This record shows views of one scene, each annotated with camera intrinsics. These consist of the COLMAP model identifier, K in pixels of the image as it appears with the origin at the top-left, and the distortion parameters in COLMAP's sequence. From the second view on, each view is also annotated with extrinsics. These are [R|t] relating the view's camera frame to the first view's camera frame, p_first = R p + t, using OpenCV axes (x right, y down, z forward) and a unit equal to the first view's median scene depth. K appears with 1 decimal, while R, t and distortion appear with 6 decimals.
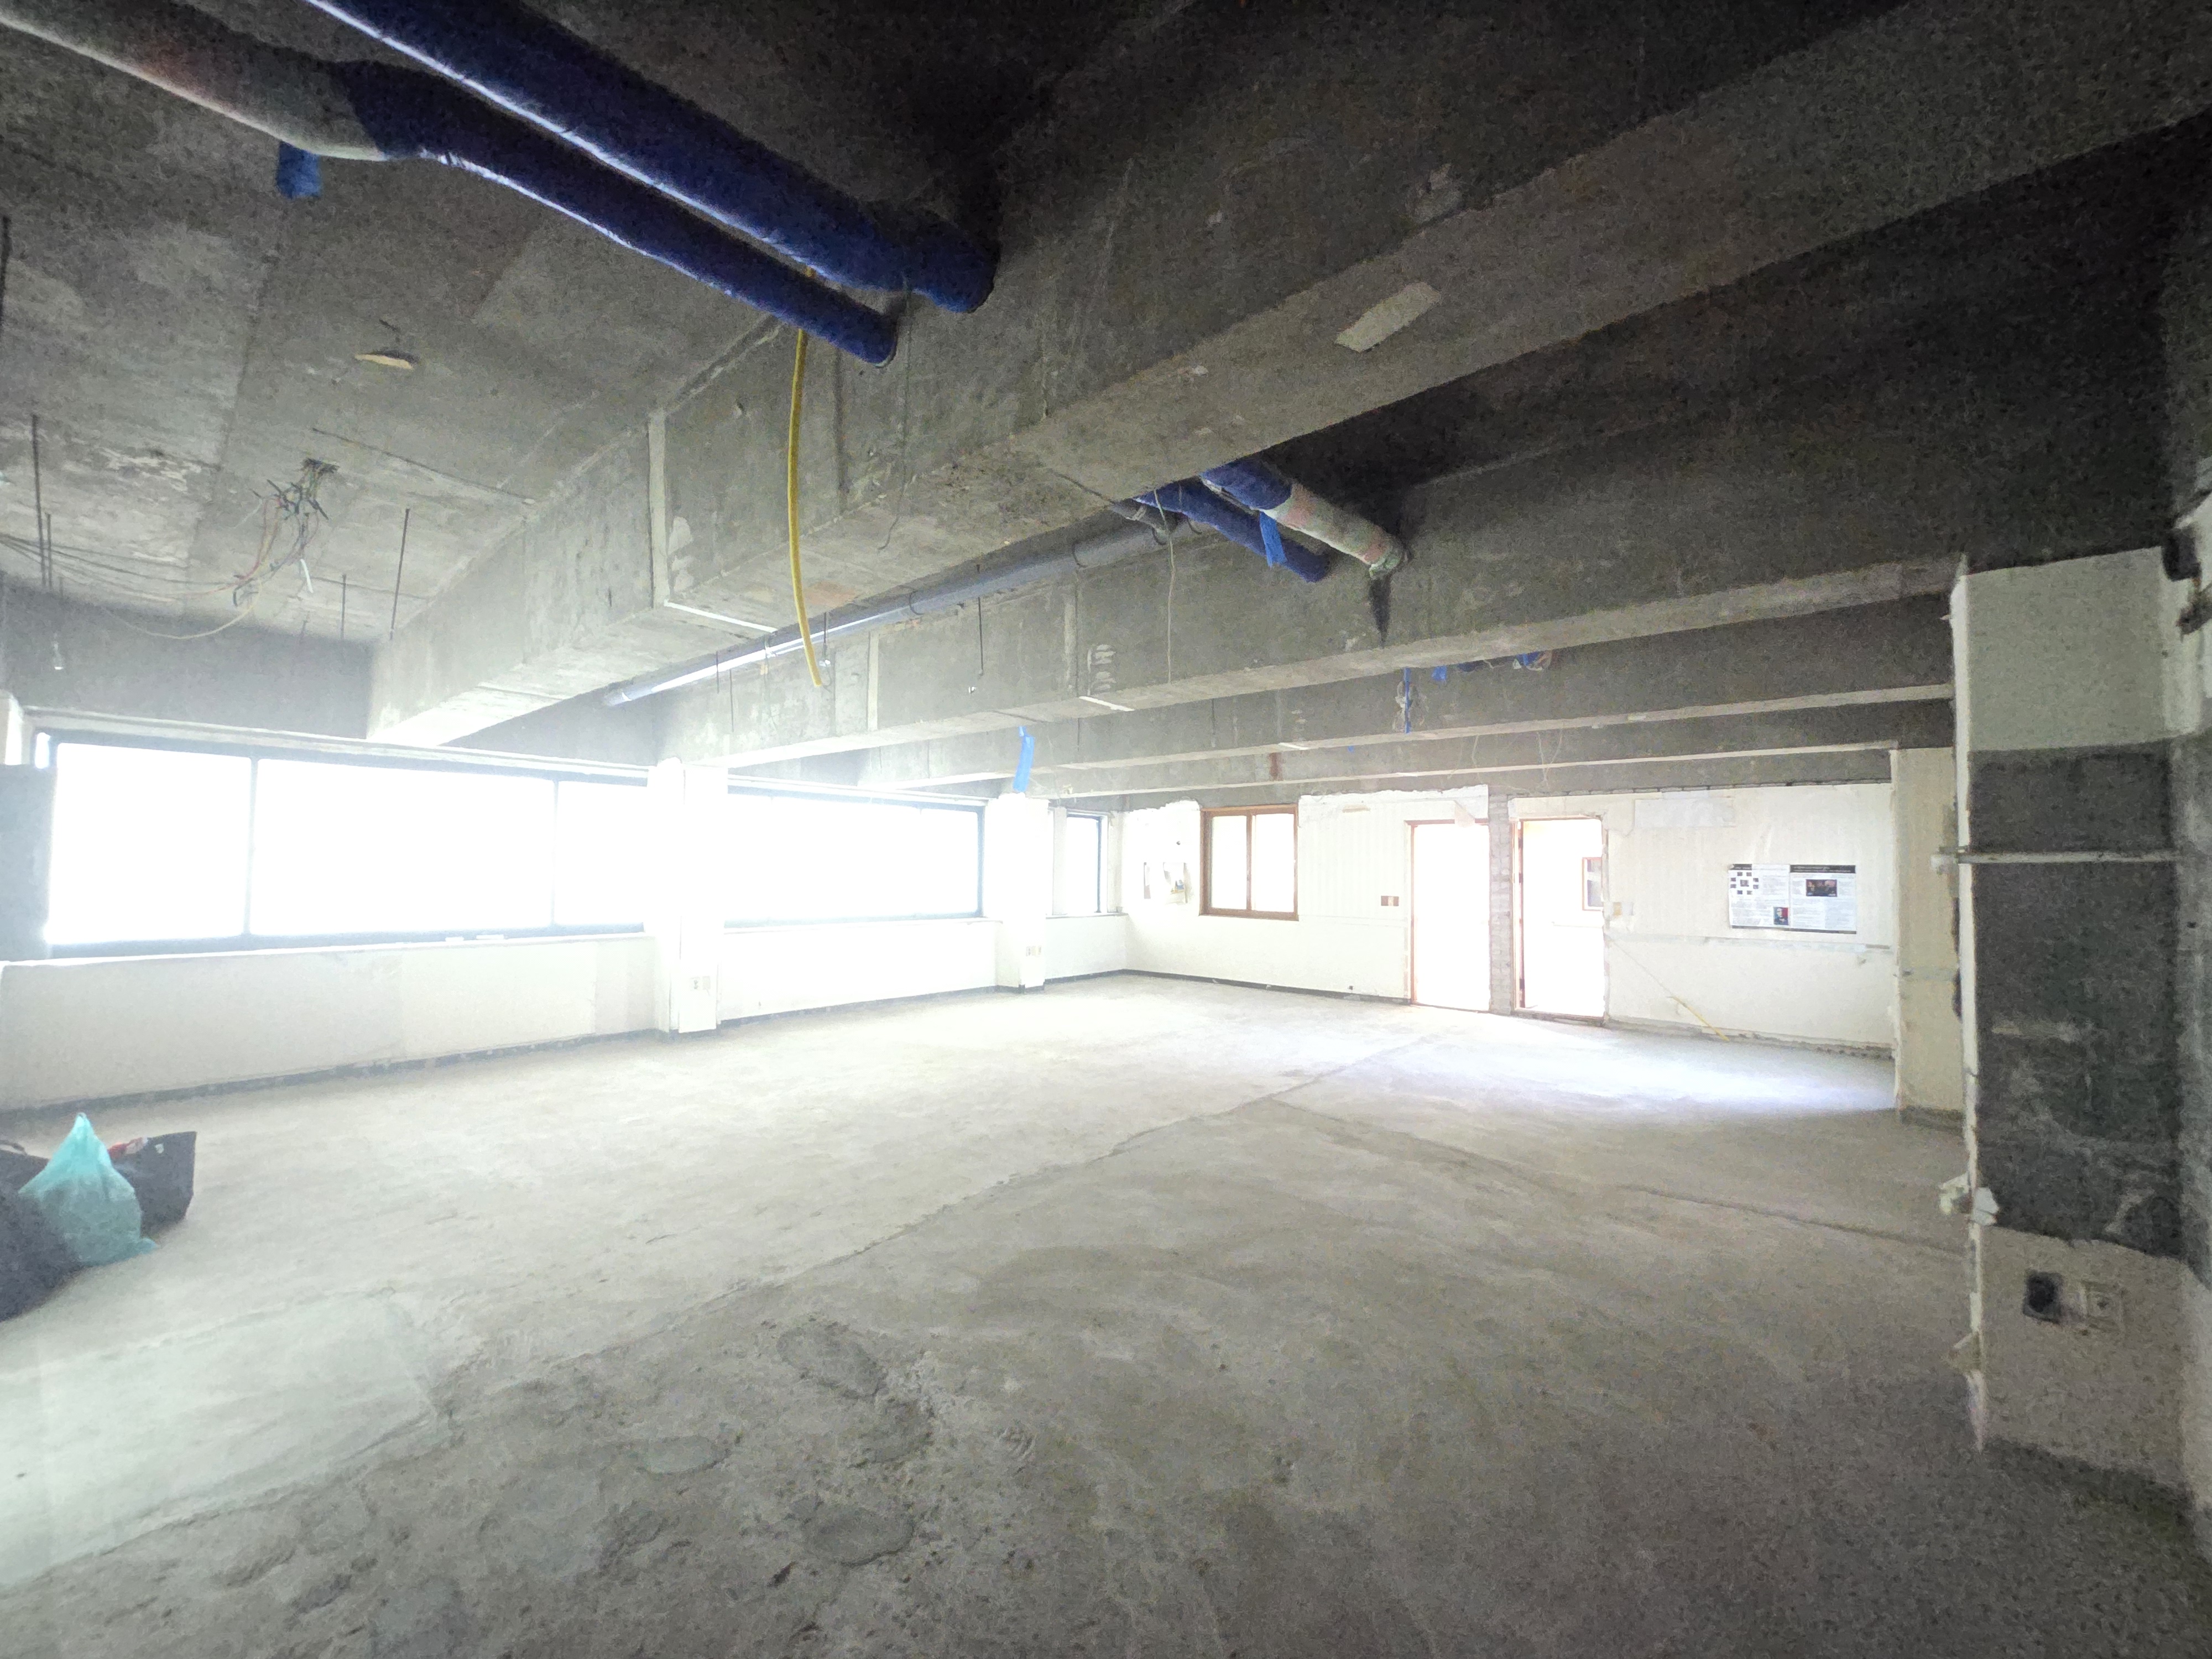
lens RADIAL K [[865.1, 0, 1094.2], [0, 865.1, 841.3], [0, 0, 1]] dist [-0.006309, -0.000201]
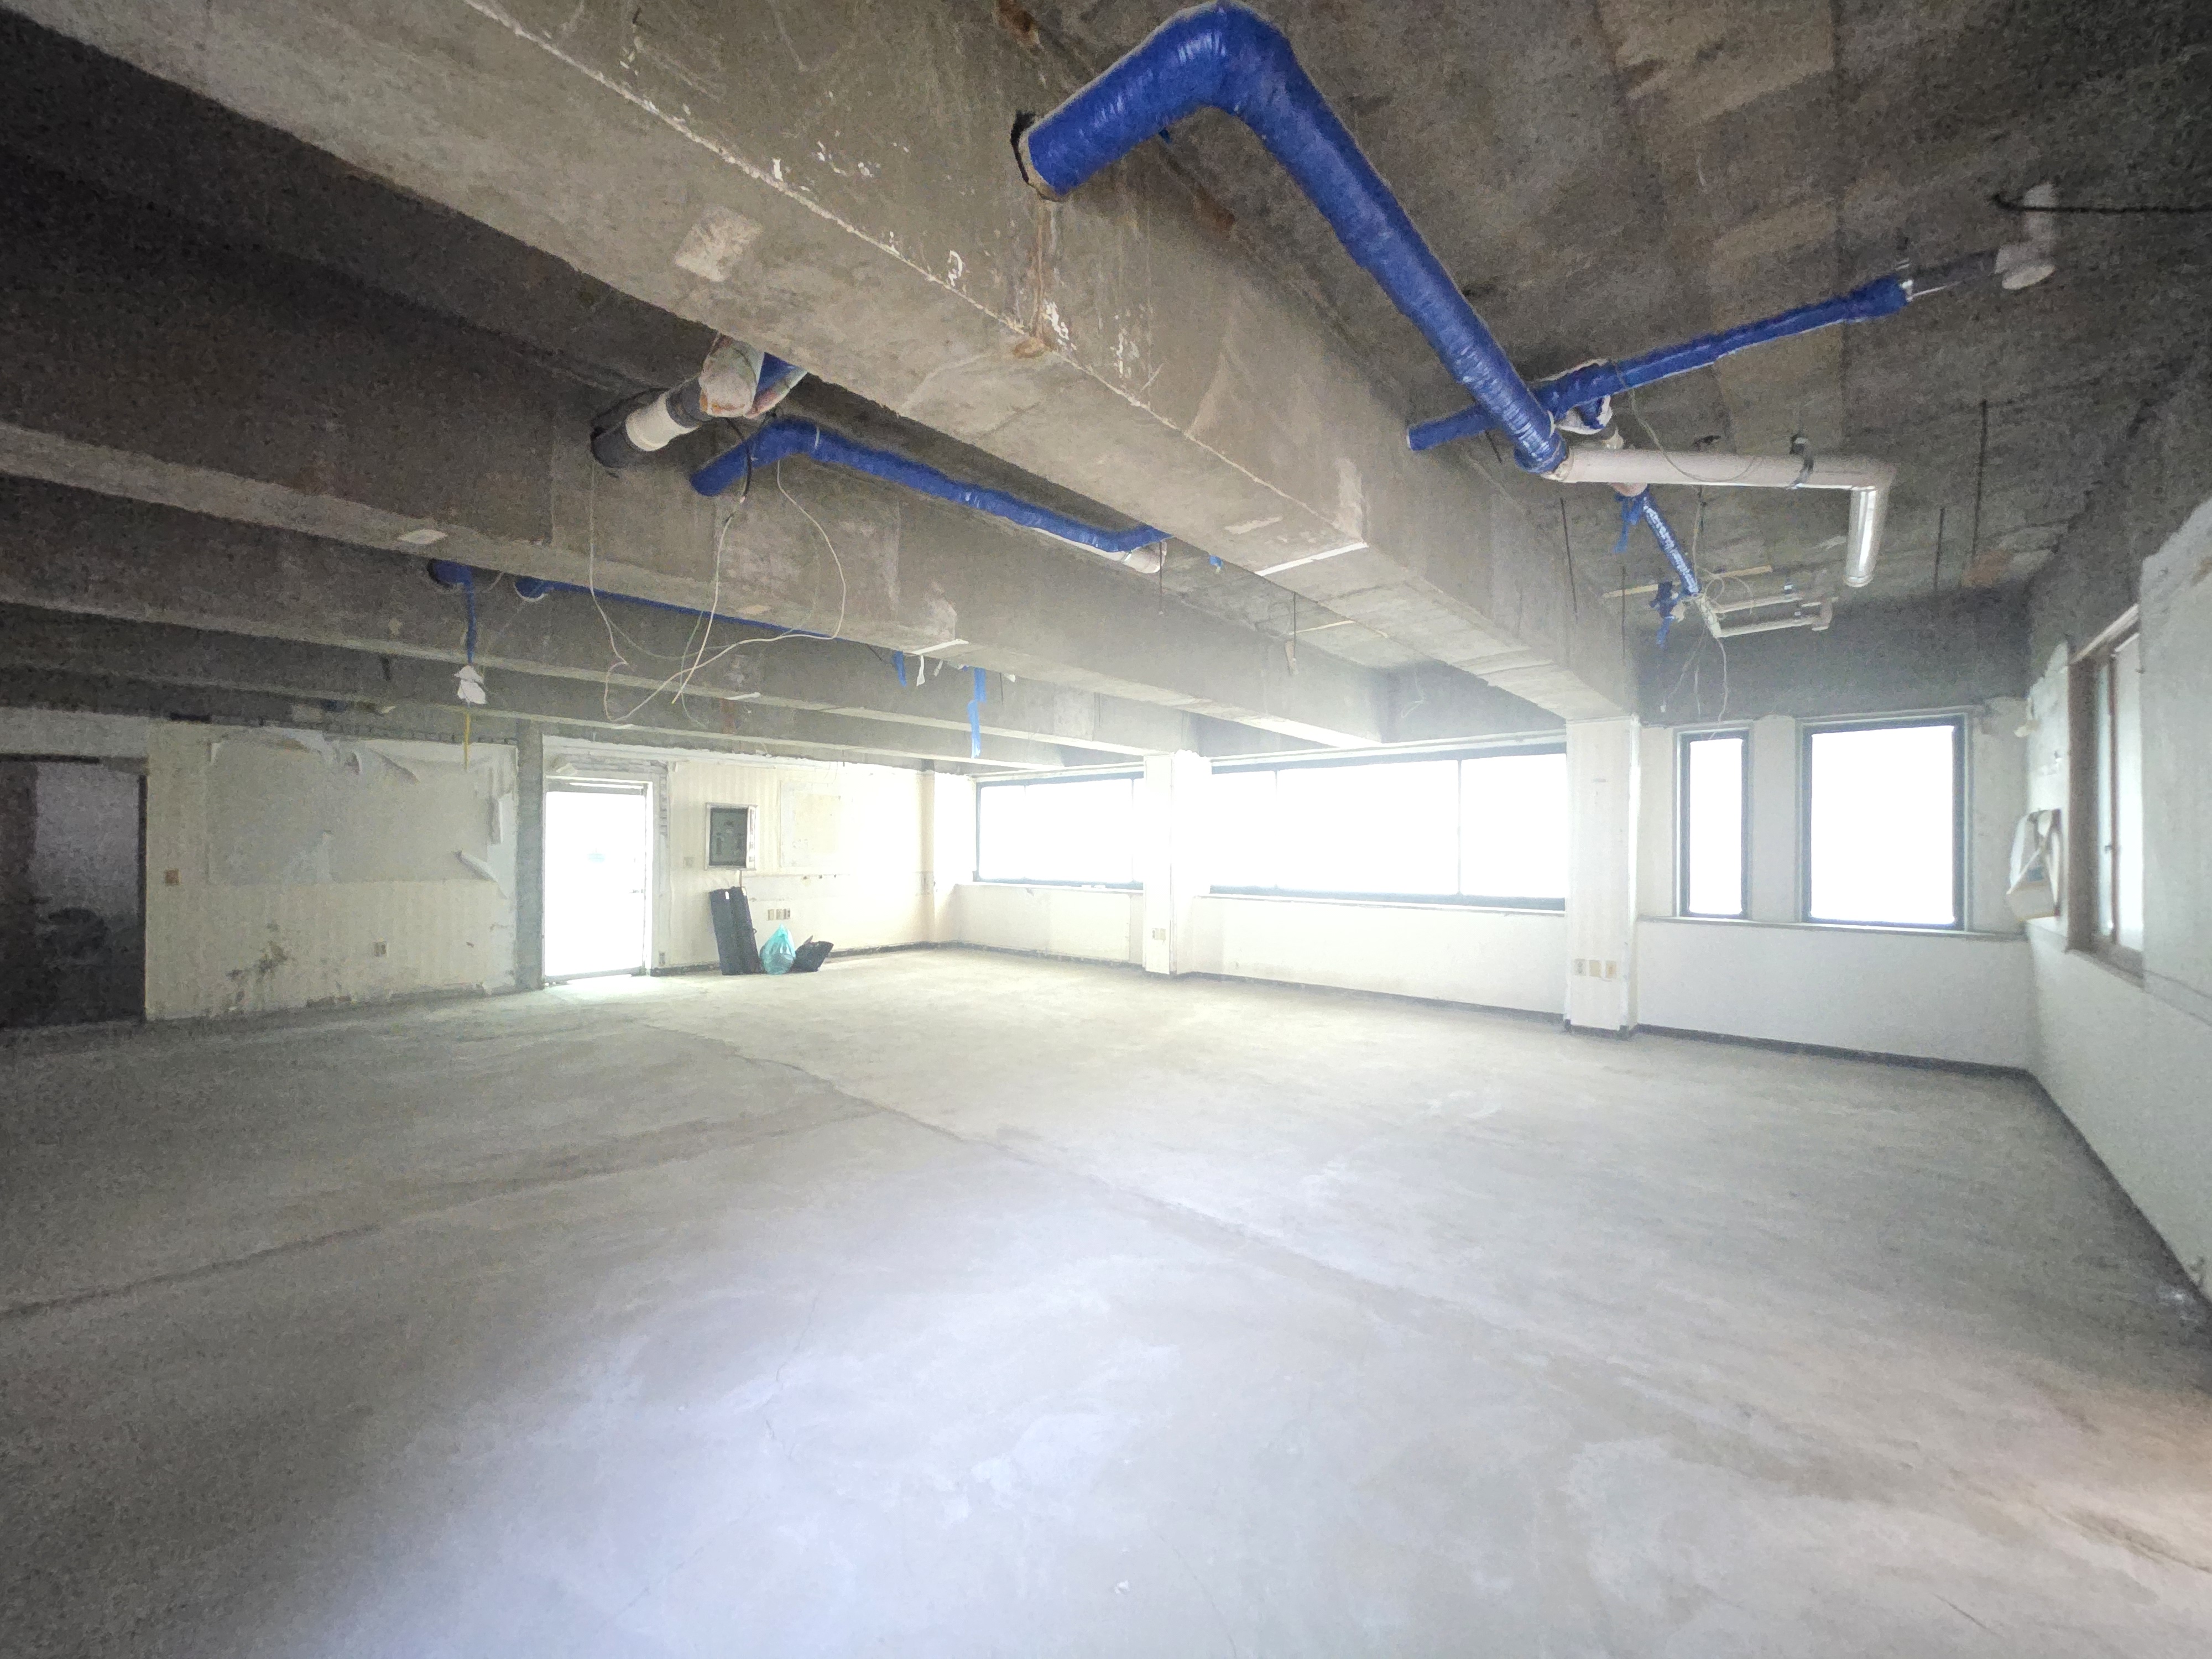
lens RADIAL K [[865.1, 0, 1103.8], [0, 865.1, 841.8], [0, 0, 1]] dist [-0.006309, -0.000201]
pose [[-0.010065, -0.016402, -0.999815, 1.594442], [0.028800, 0.999446, -0.016686, 0.108422], [0.999535, -0.028963, -0.009587, 1.939676]]
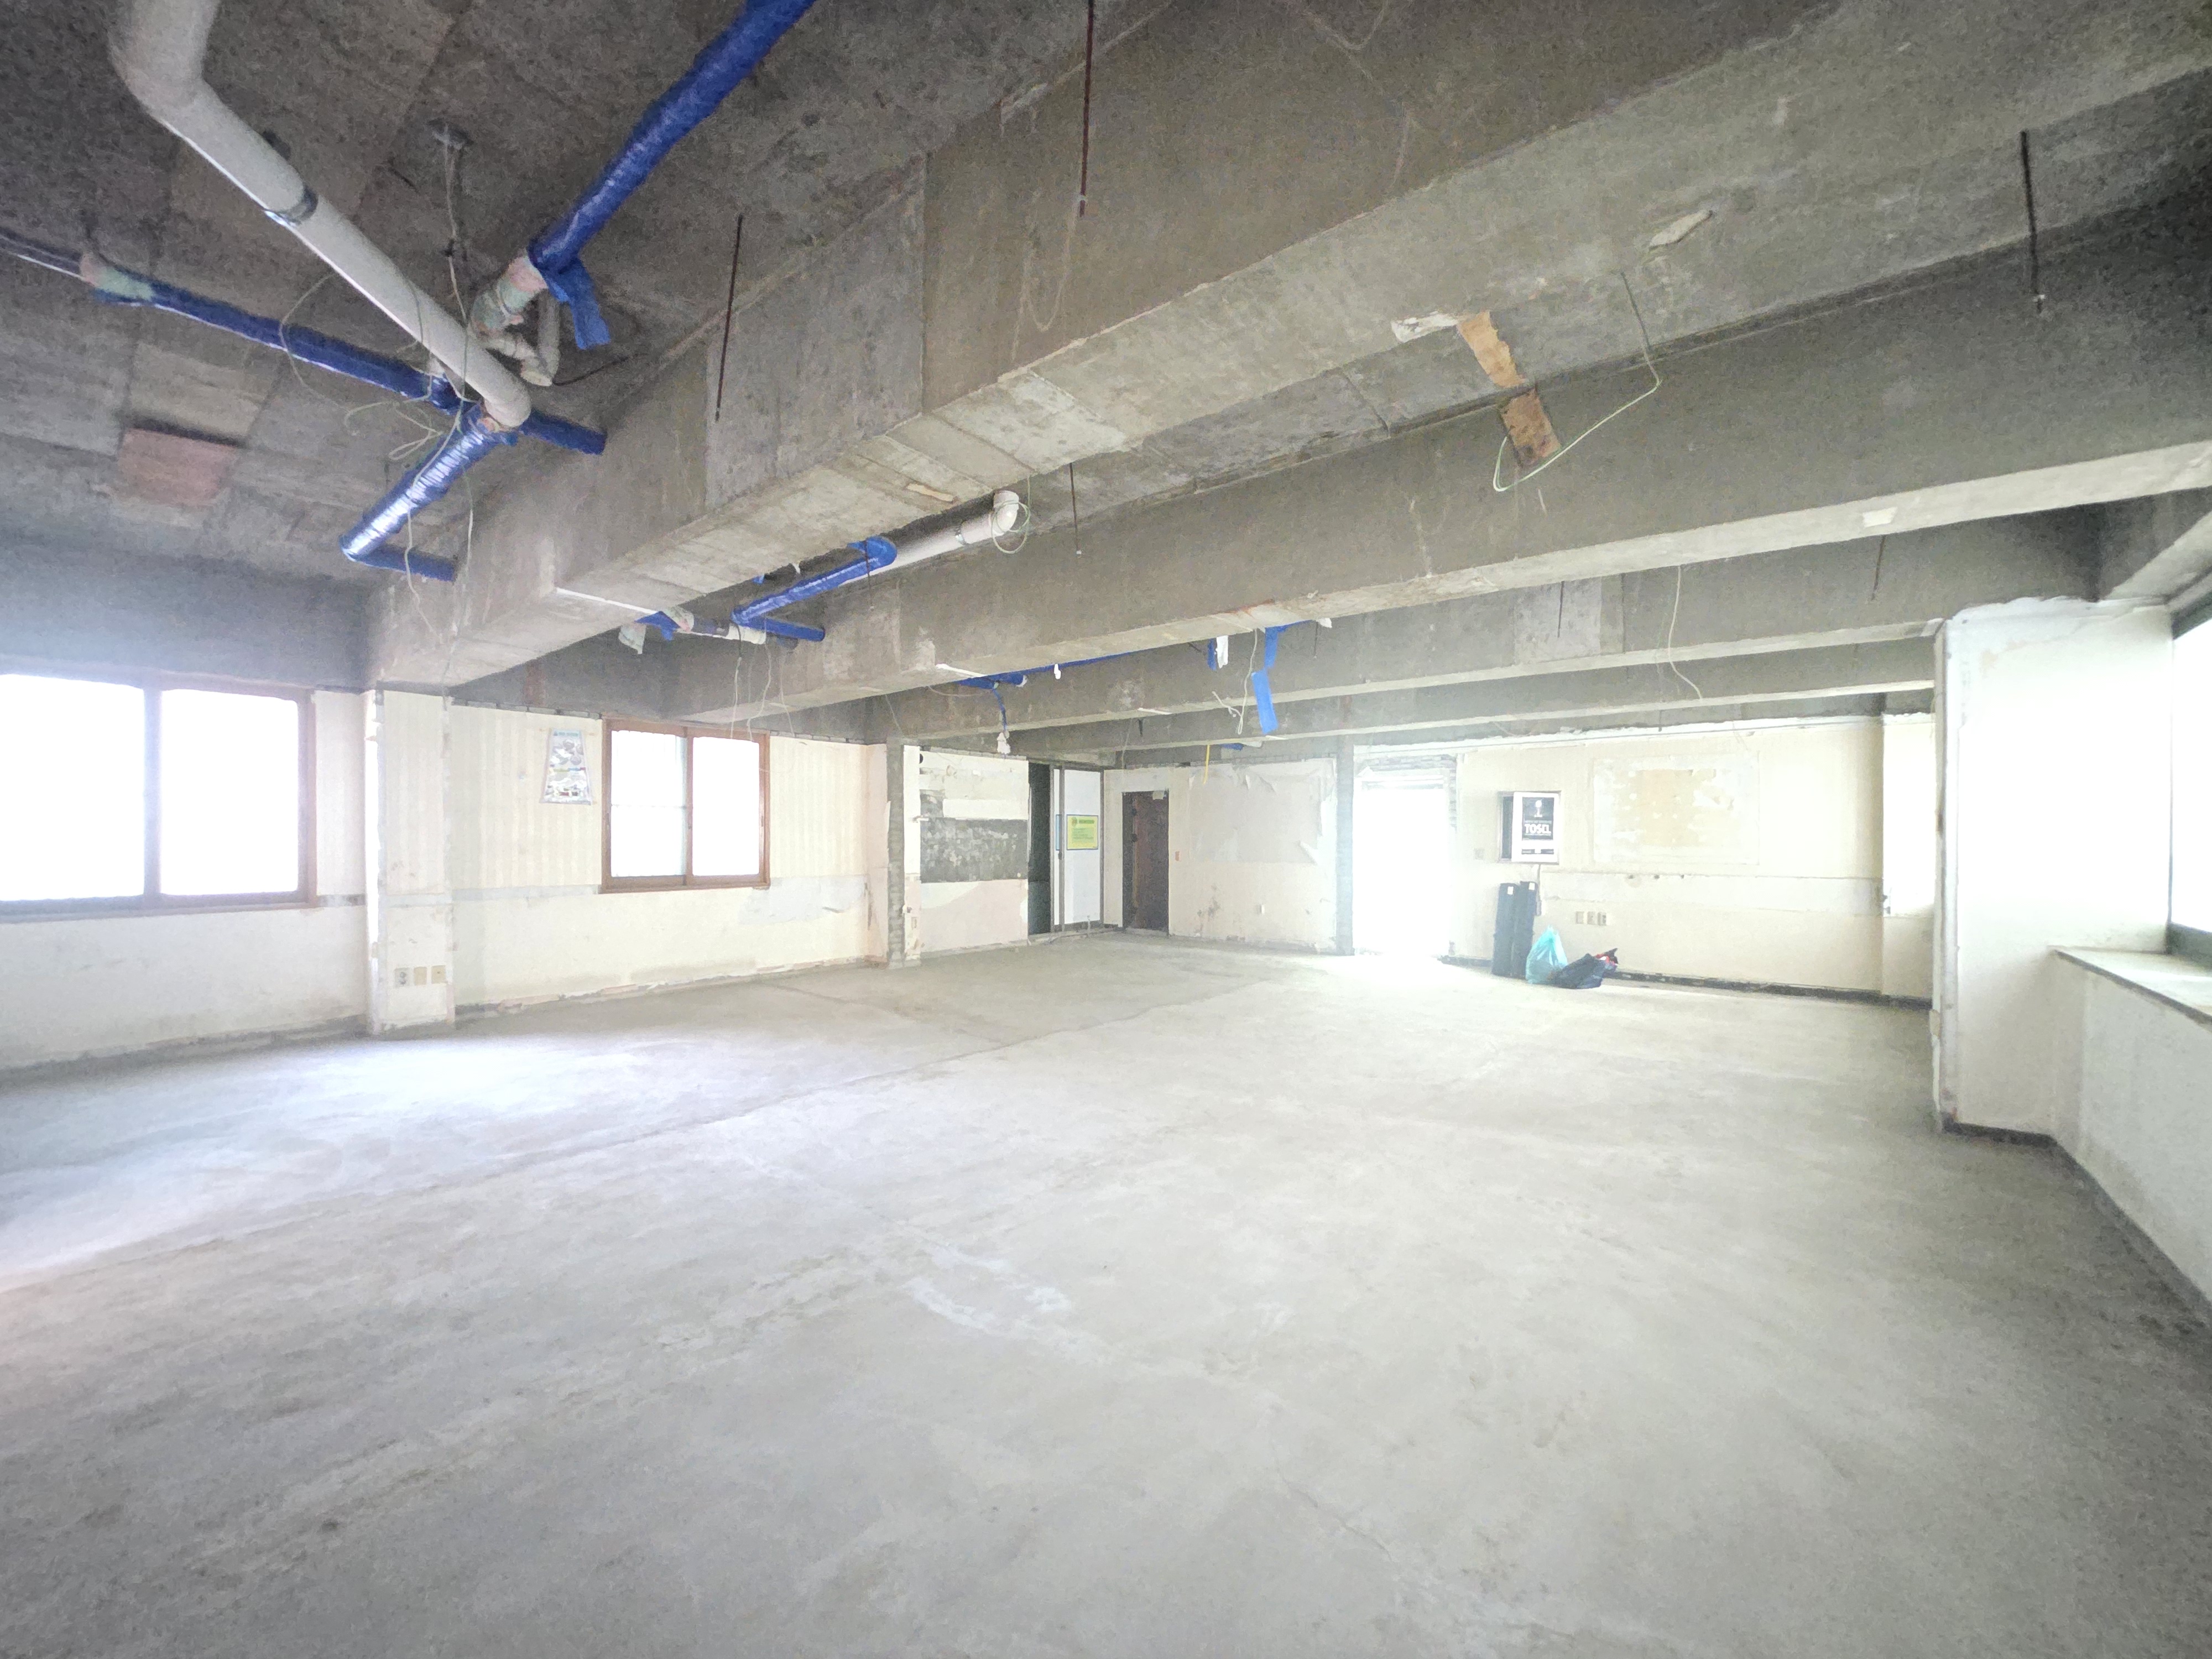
lens RADIAL K [[865.1, 0, 1091.7], [0, 865.1, 838.6], [0, 0, 1]] dist [-0.006309, -0.000201]
pose [[-0.999635, -0.013846, -0.023201, 0.239445], [-0.013036, 0.999312, -0.034732, 0.148781], [0.023666, -0.034417, -0.999127, 3.161470]]
